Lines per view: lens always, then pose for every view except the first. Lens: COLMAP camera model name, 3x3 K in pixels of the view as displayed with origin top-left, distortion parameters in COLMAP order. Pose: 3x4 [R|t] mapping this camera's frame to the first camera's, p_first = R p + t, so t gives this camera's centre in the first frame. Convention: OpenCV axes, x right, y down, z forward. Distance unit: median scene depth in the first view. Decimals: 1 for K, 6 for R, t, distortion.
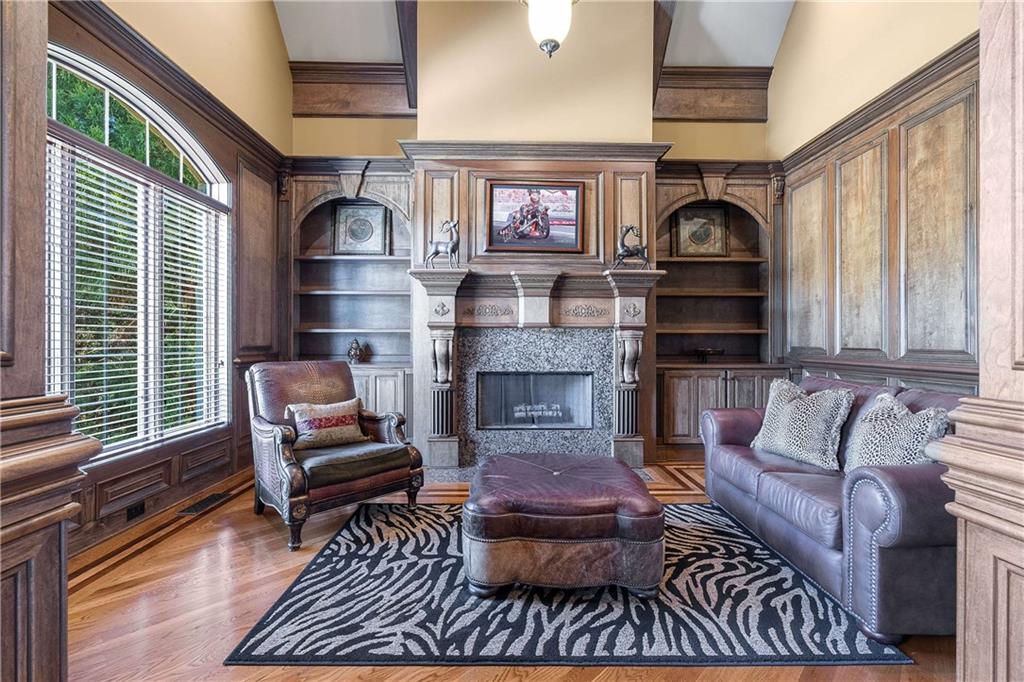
lens RADIAL K [[445.0, 0, 511.9], [0, 445.0, 344.1], [0, 0, 1]] dist [-0.001011, -0.000695]
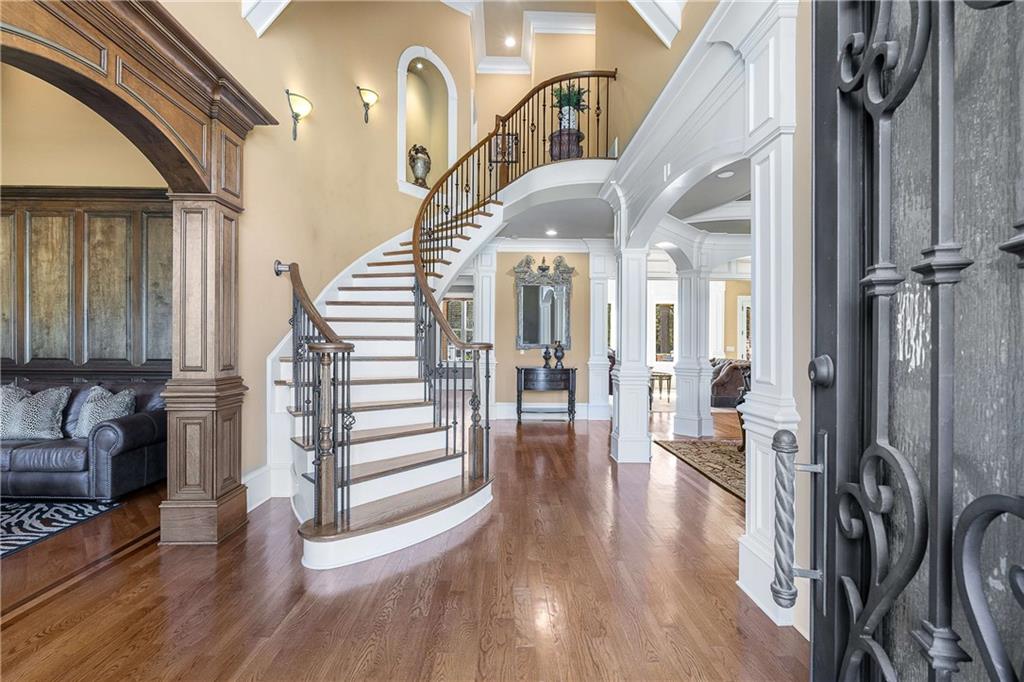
lens RADIAL K [[445.0, 0, 512.8], [0, 445.0, 342.5], [0, 0, 1]] dist [-0.001011, -0.000695]
pose [[-0.014475, -0.002558, 0.999892, -0.706458], [-0.001508, 0.999996, 0.002536, -0.052165], [-0.999894, -0.001471, -0.014479, -0.471977]]
